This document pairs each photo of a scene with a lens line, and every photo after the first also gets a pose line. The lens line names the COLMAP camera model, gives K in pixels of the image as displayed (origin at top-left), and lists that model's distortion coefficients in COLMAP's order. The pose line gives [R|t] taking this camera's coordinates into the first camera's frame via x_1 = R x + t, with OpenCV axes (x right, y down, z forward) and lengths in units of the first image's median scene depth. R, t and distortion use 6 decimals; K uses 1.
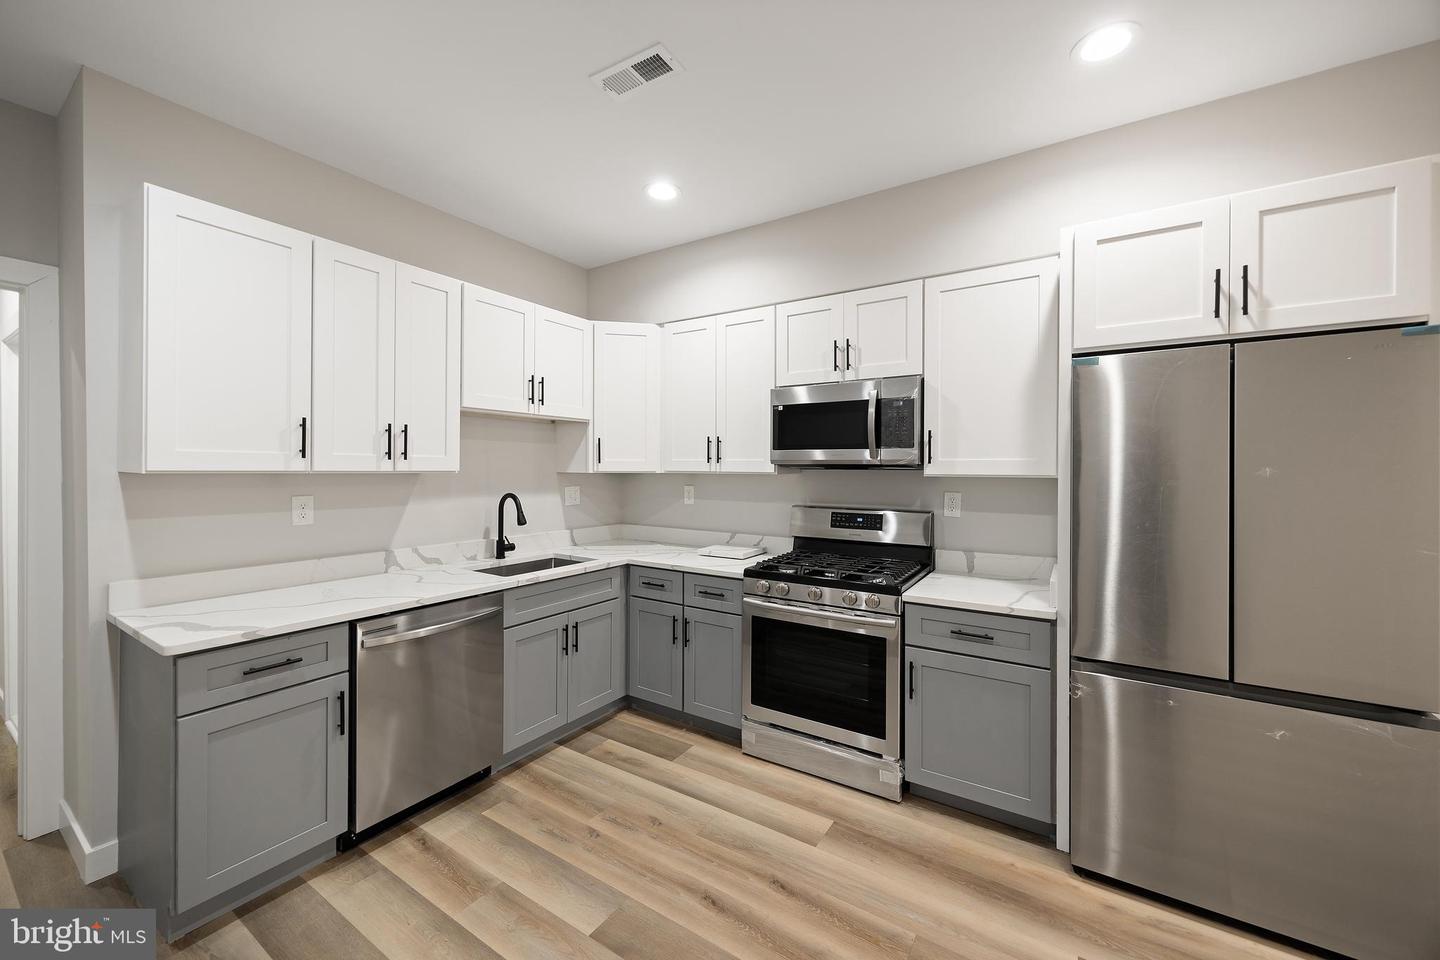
lens RADIAL K [[560.2, 0, 724.2], [0, 560.2, 470.2], [0, 0, 1]] dist [-0.005304, 0.001434]
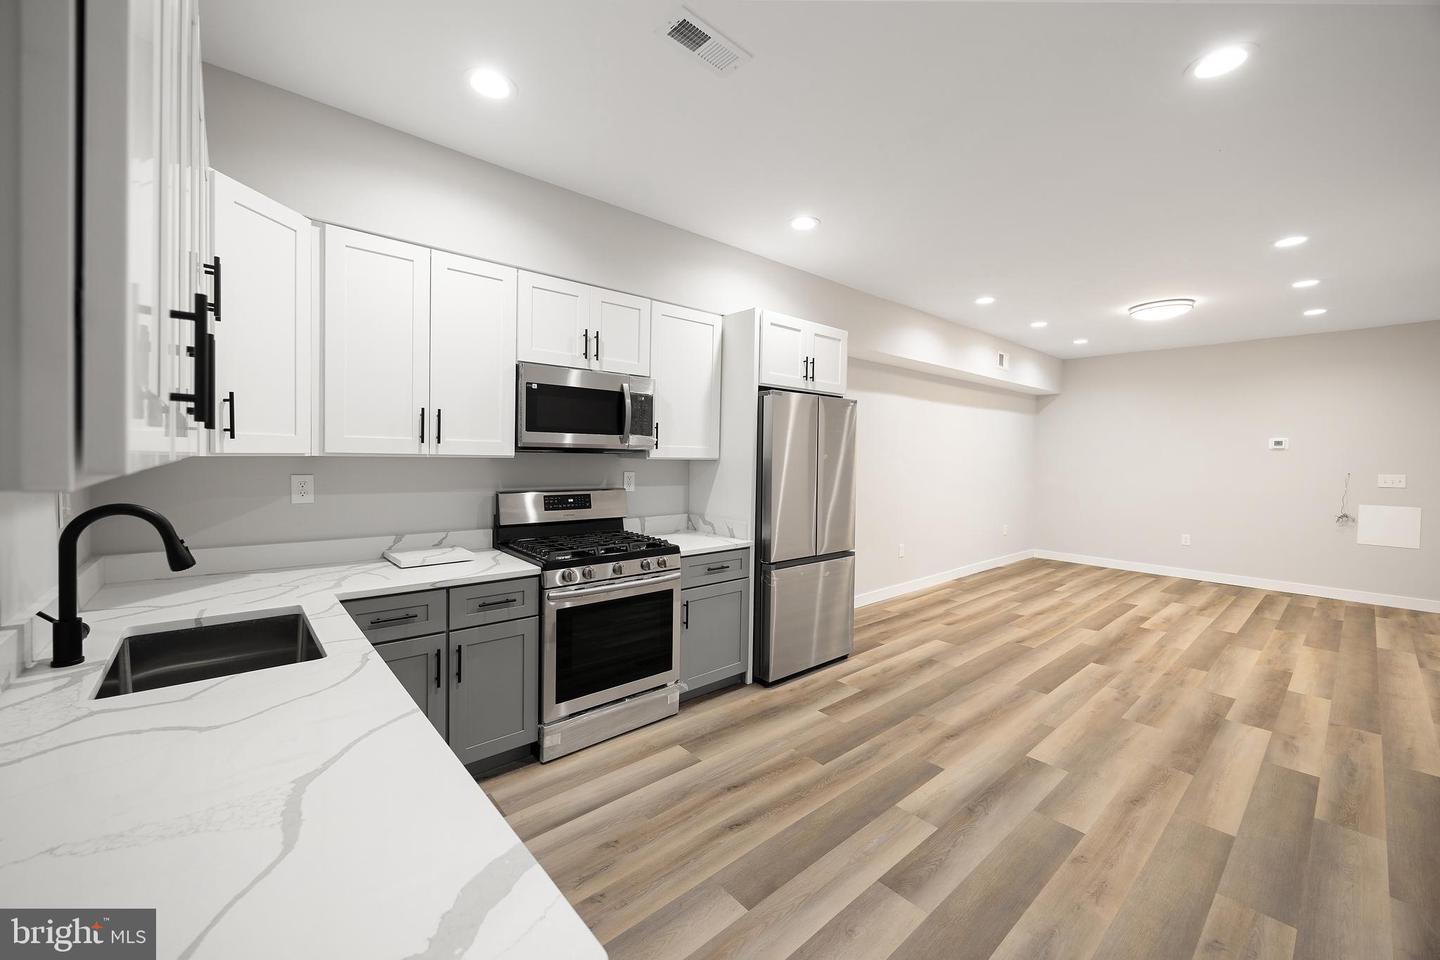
lens RADIAL K [[560.2, 0, 716.8], [0, 560.2, 469.8], [0, 0, 1]] dist [-0.005304, 0.001434]
pose [[0.271713, -0.027922, 0.961973, -0.788037], [-0.010058, 0.999442, 0.031850, -0.006677], [-0.962326, -0.018330, 0.271280, 0.508813]]
